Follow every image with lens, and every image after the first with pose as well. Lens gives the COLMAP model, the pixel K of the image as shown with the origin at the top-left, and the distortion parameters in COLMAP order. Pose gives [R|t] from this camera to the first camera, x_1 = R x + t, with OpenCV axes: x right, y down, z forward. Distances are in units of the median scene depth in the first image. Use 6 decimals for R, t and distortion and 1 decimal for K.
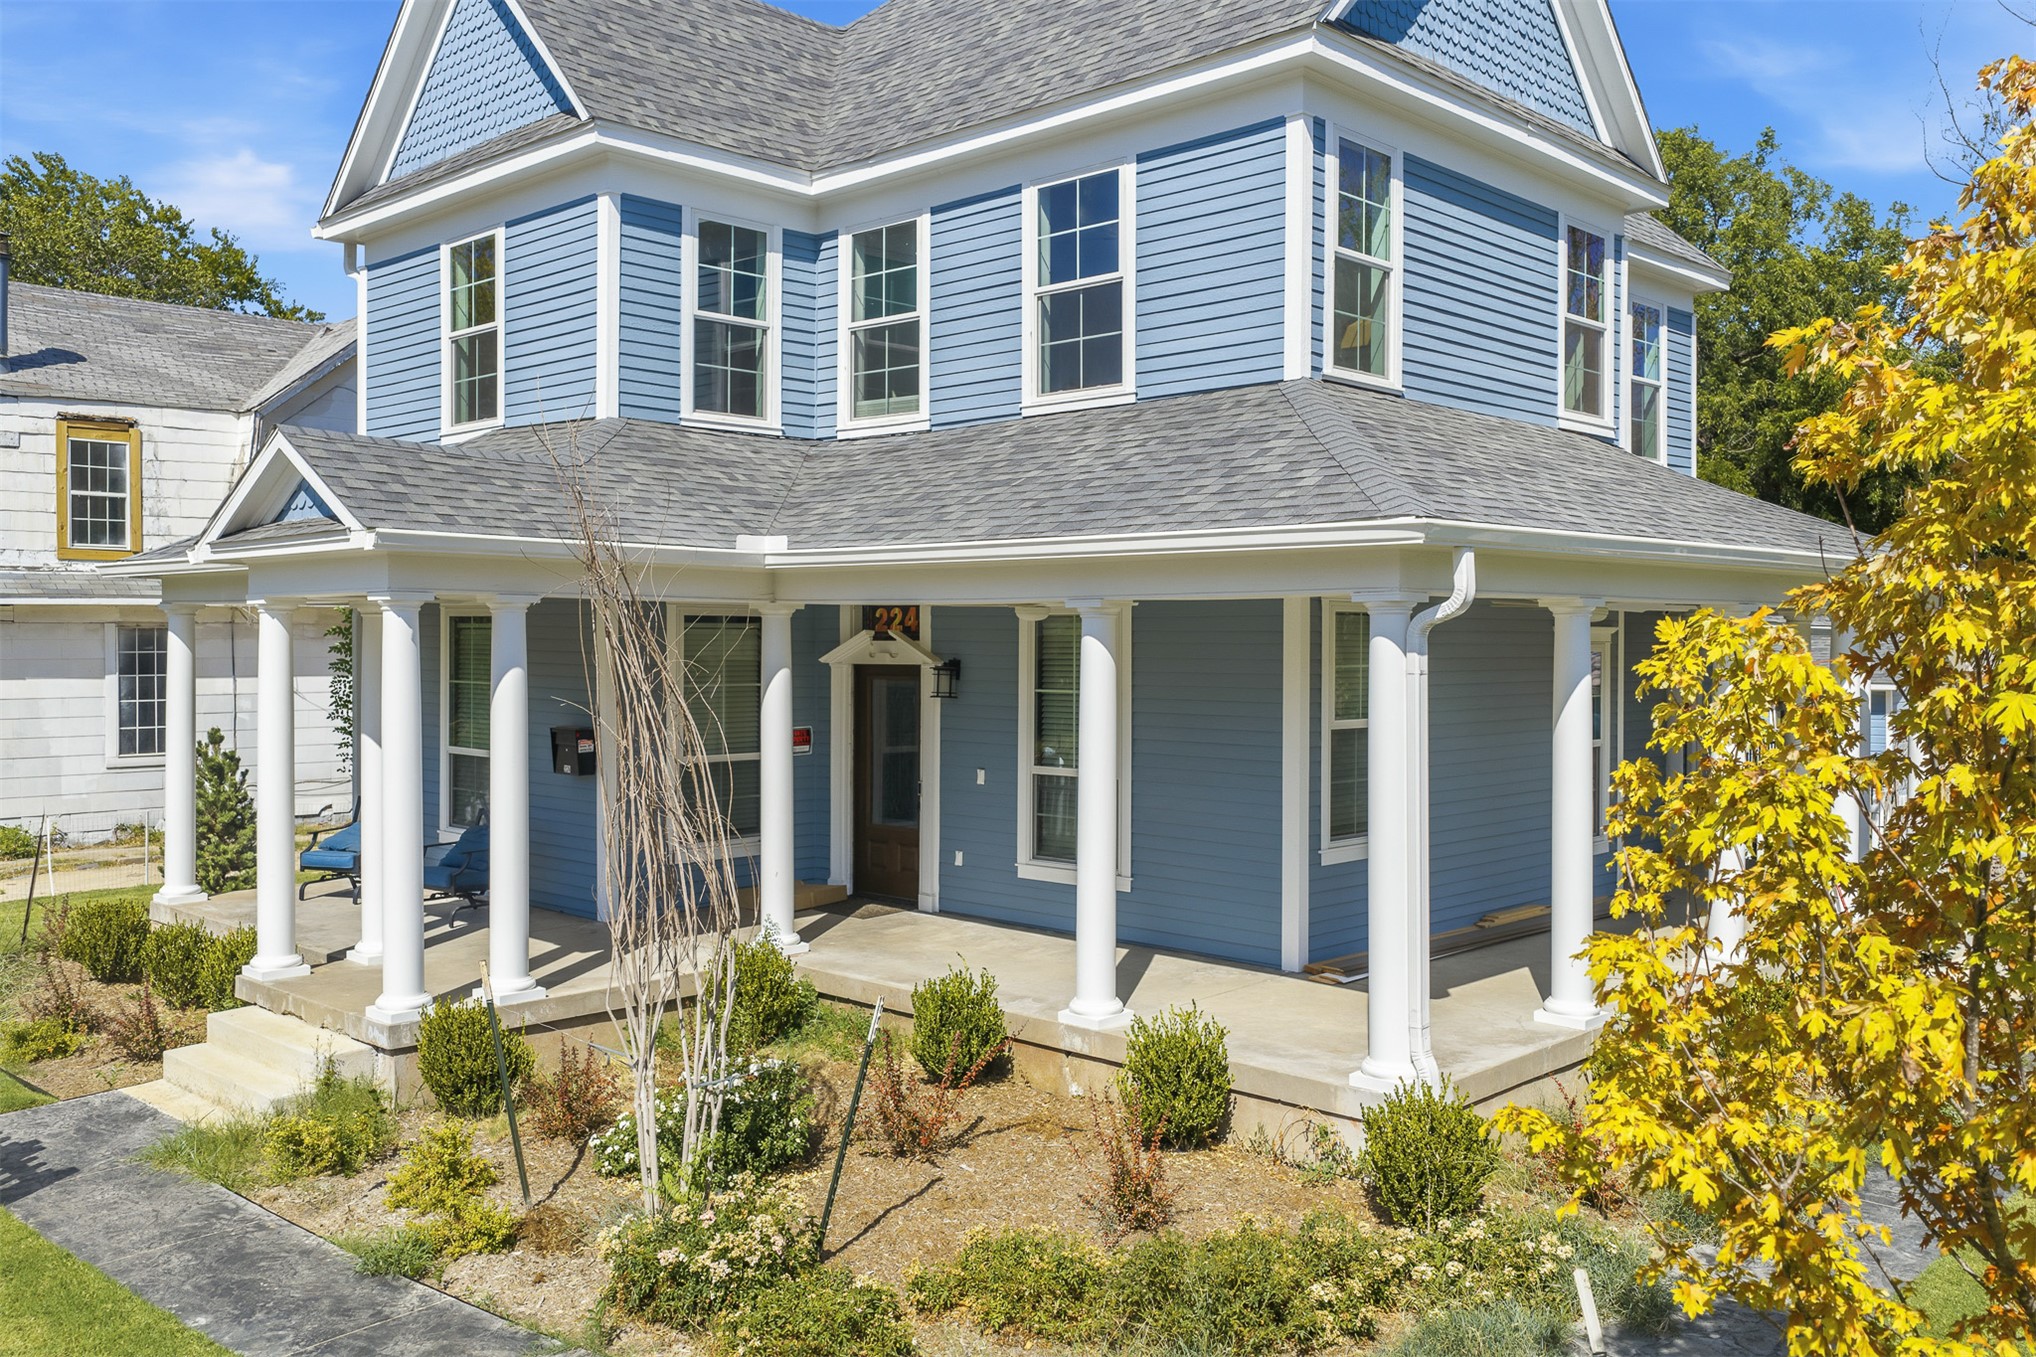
lens RADIAL K [[1710.6, 0, 1012.9], [0, 1710.6, 676.5], [0, 0, 1]] dist [0.011585, -0.018765]
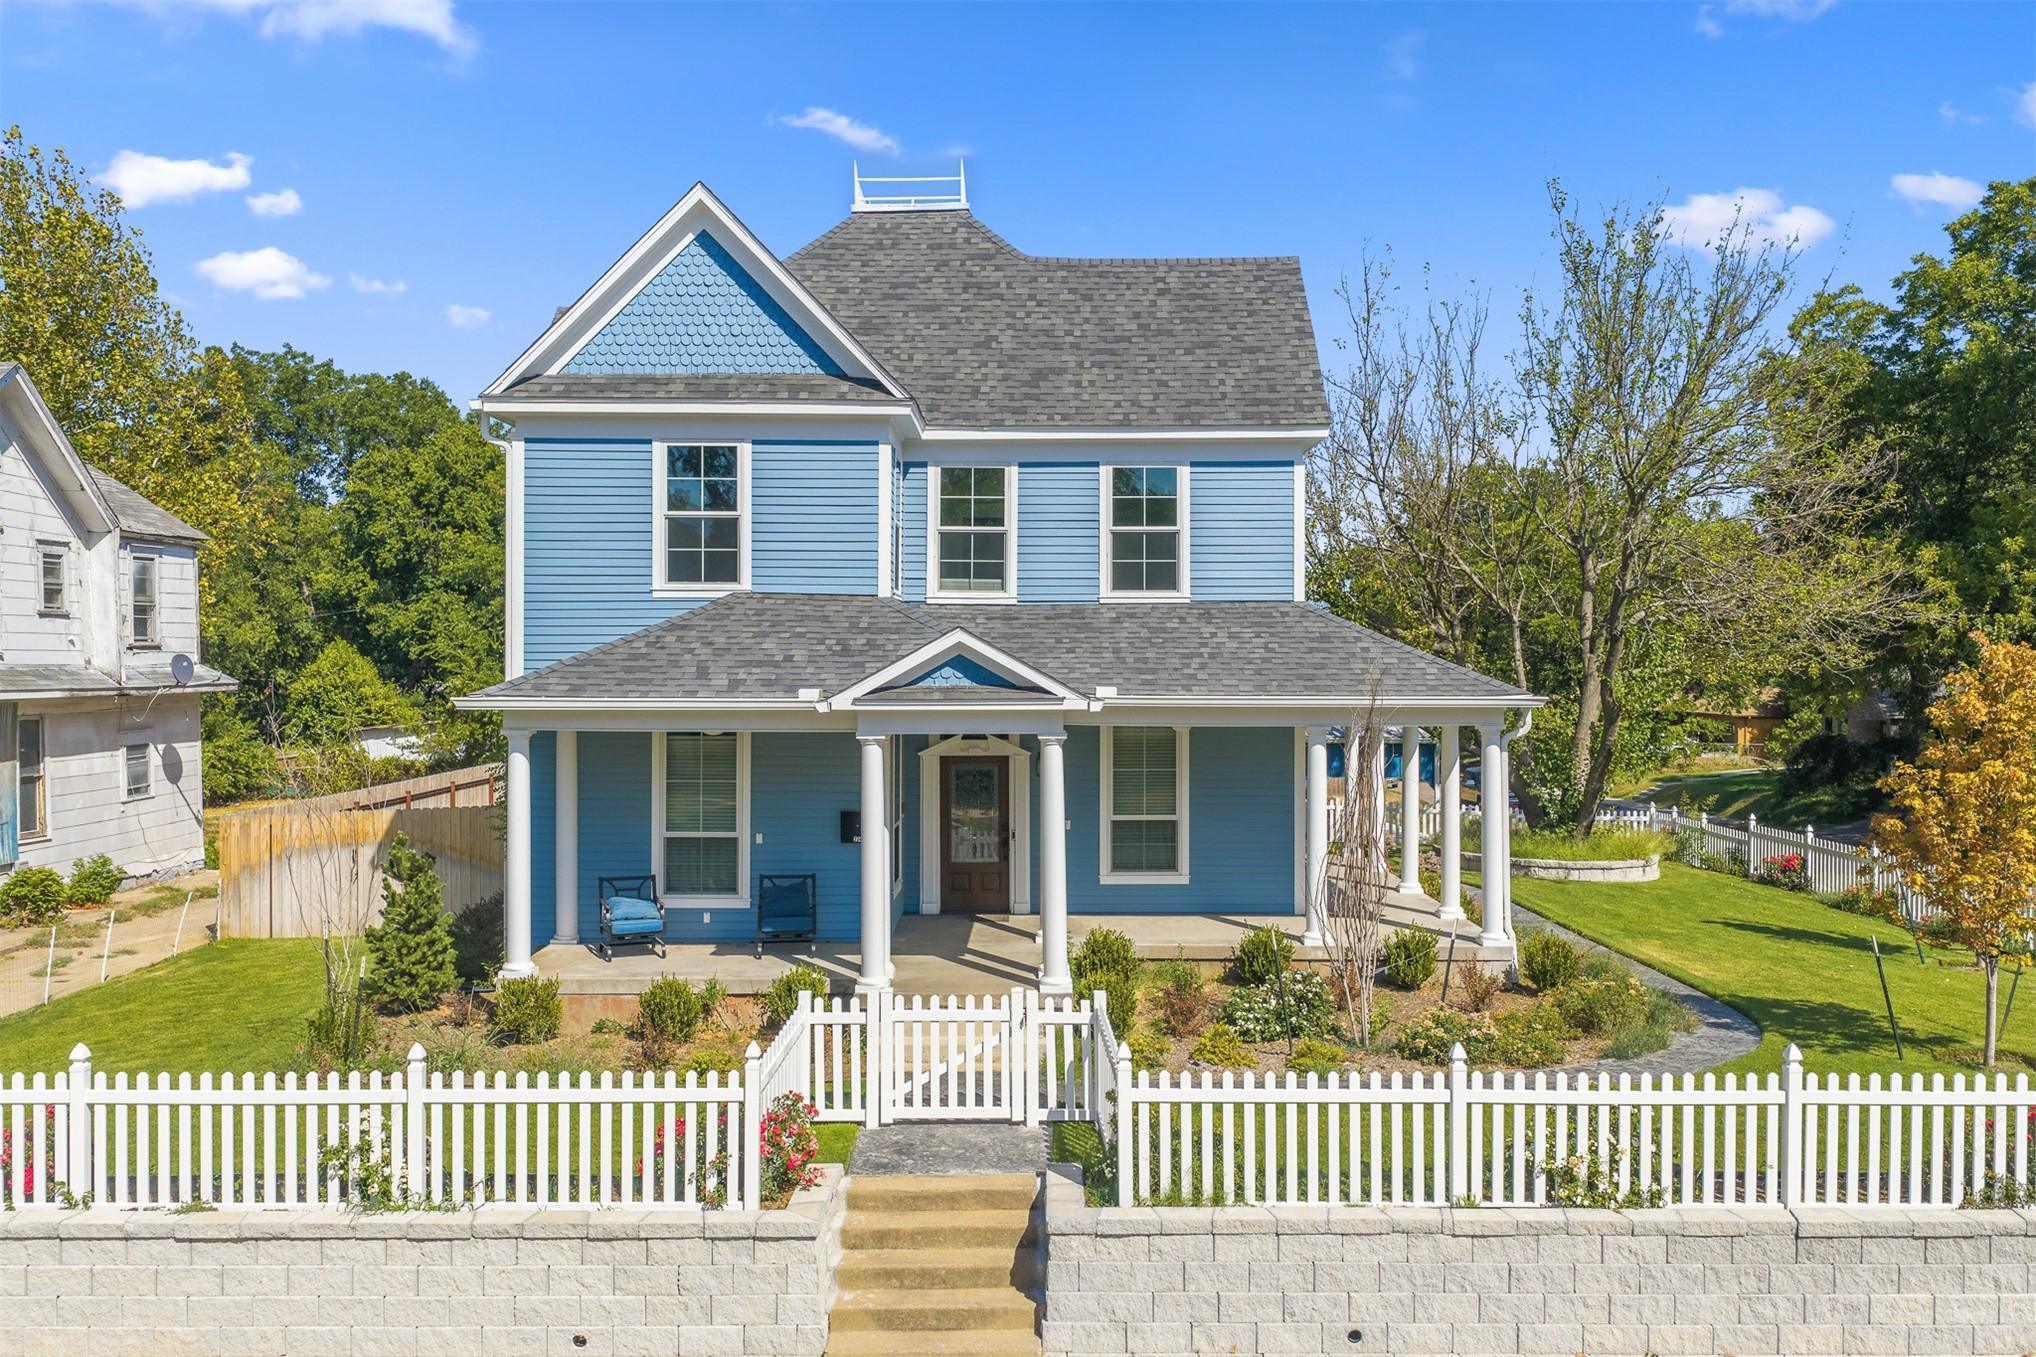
lens RADIAL K [[1710.6, 0, 1016.6], [0, 1710.6, 682.9], [0, 0, 1]] dist [0.011585, -0.018765]
pose [[0.718705, -0.011894, 0.695213, -1.154927], [0.018489, 0.999827, -0.002009, -0.071466], [-0.695069, 0.014298, 0.718801, -0.118460]]
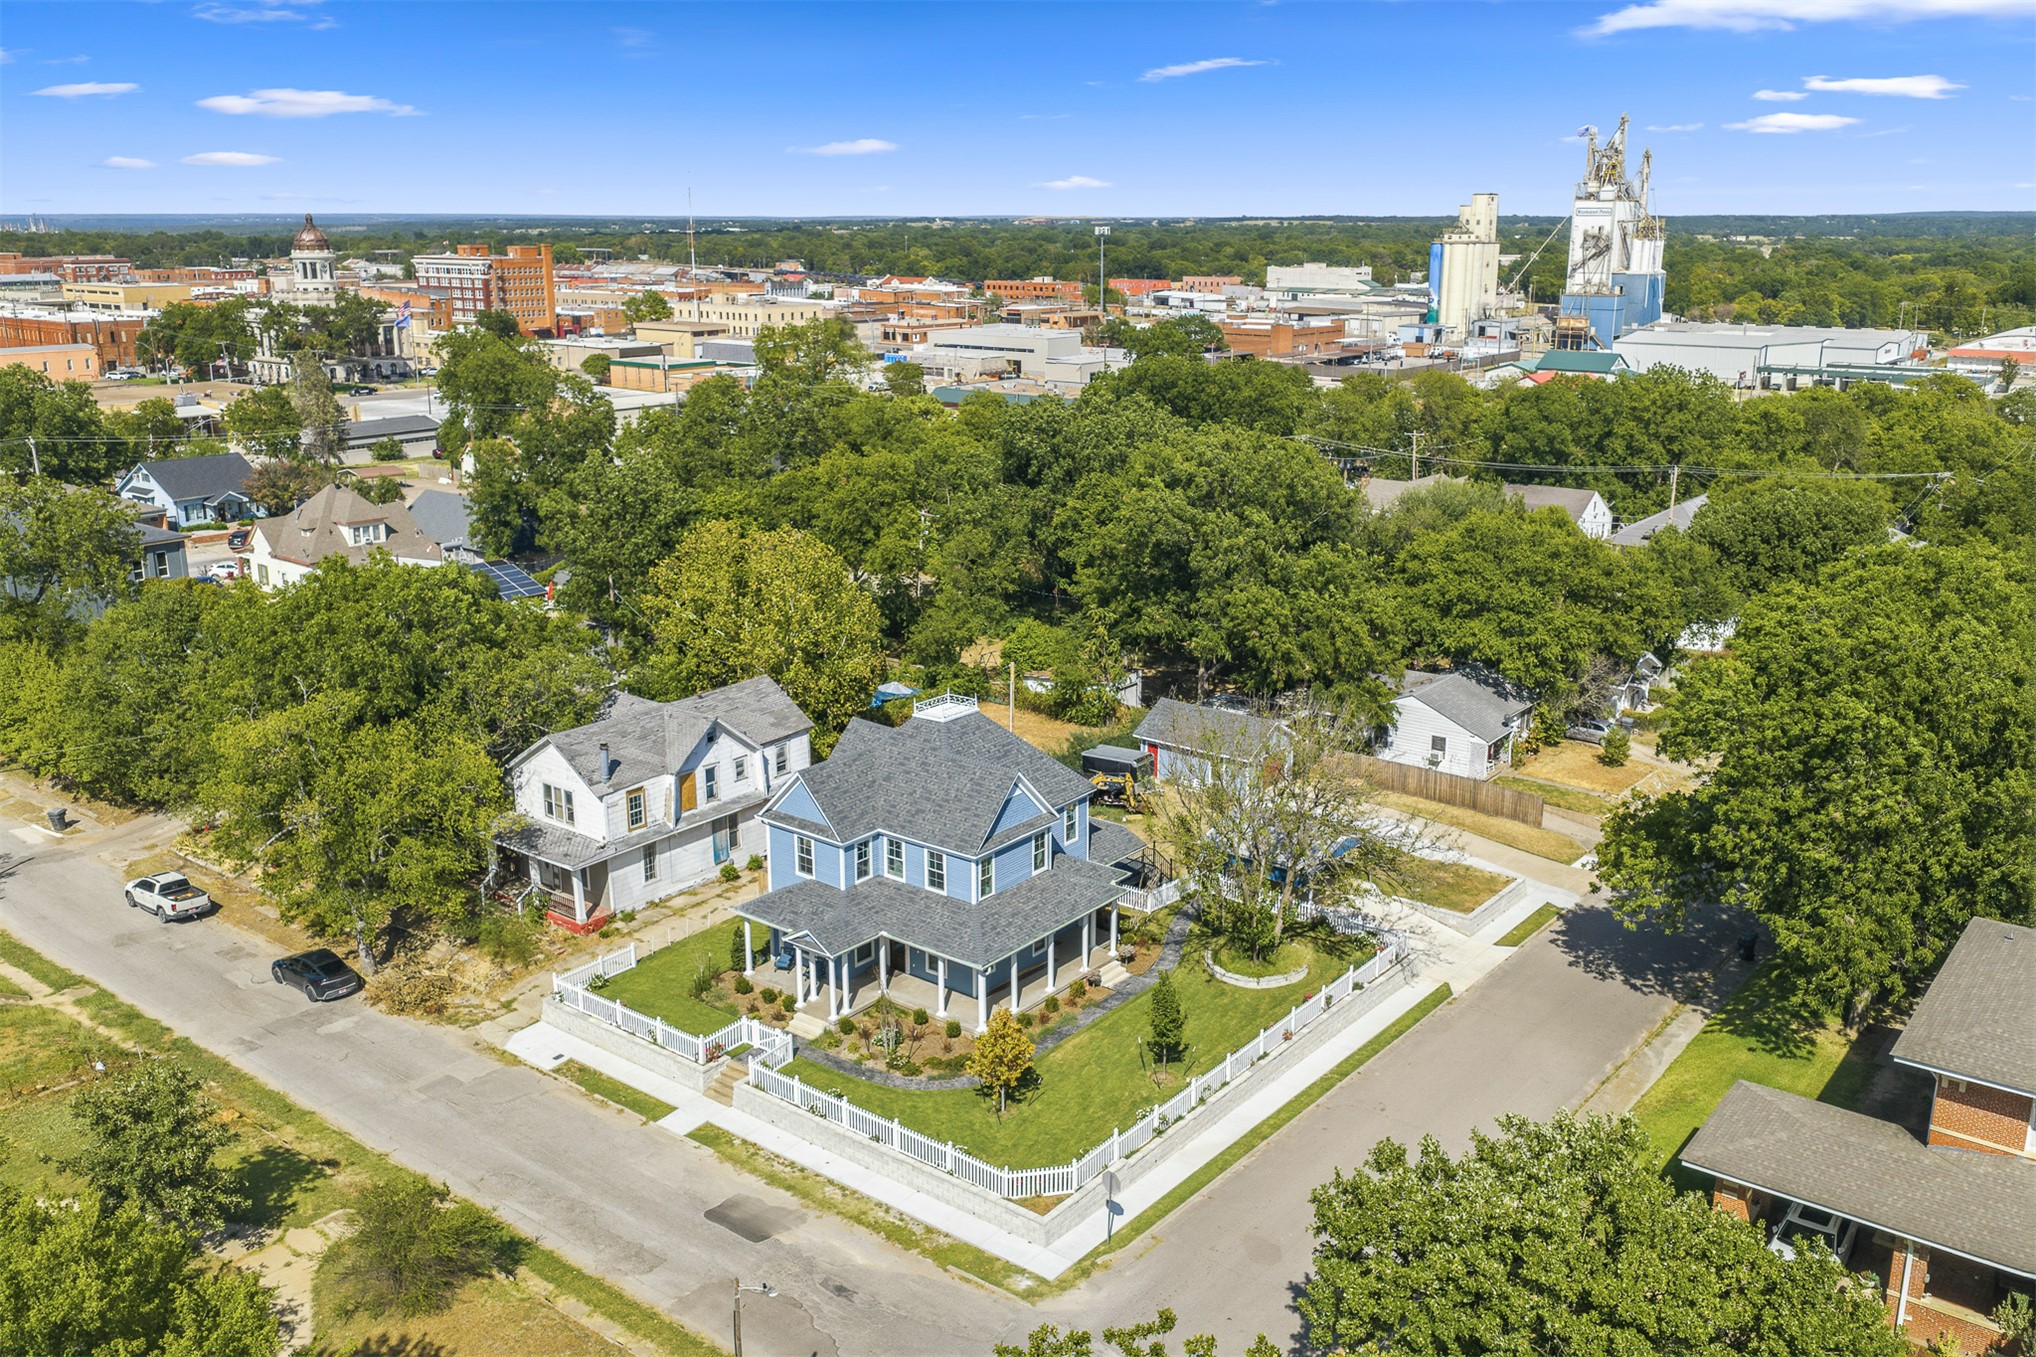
lens RADIAL K [[1710.6, 0, 1007.1], [0, 1710.6, 684.3], [0, 0, 1]] dist [0.011585, -0.018765]
pose [[0.995719, -0.032747, 0.086431, -0.168651], [0.010318, 0.968668, 0.248144, -1.969583], [-0.091849, -0.246190, 0.964860, -3.740845]]
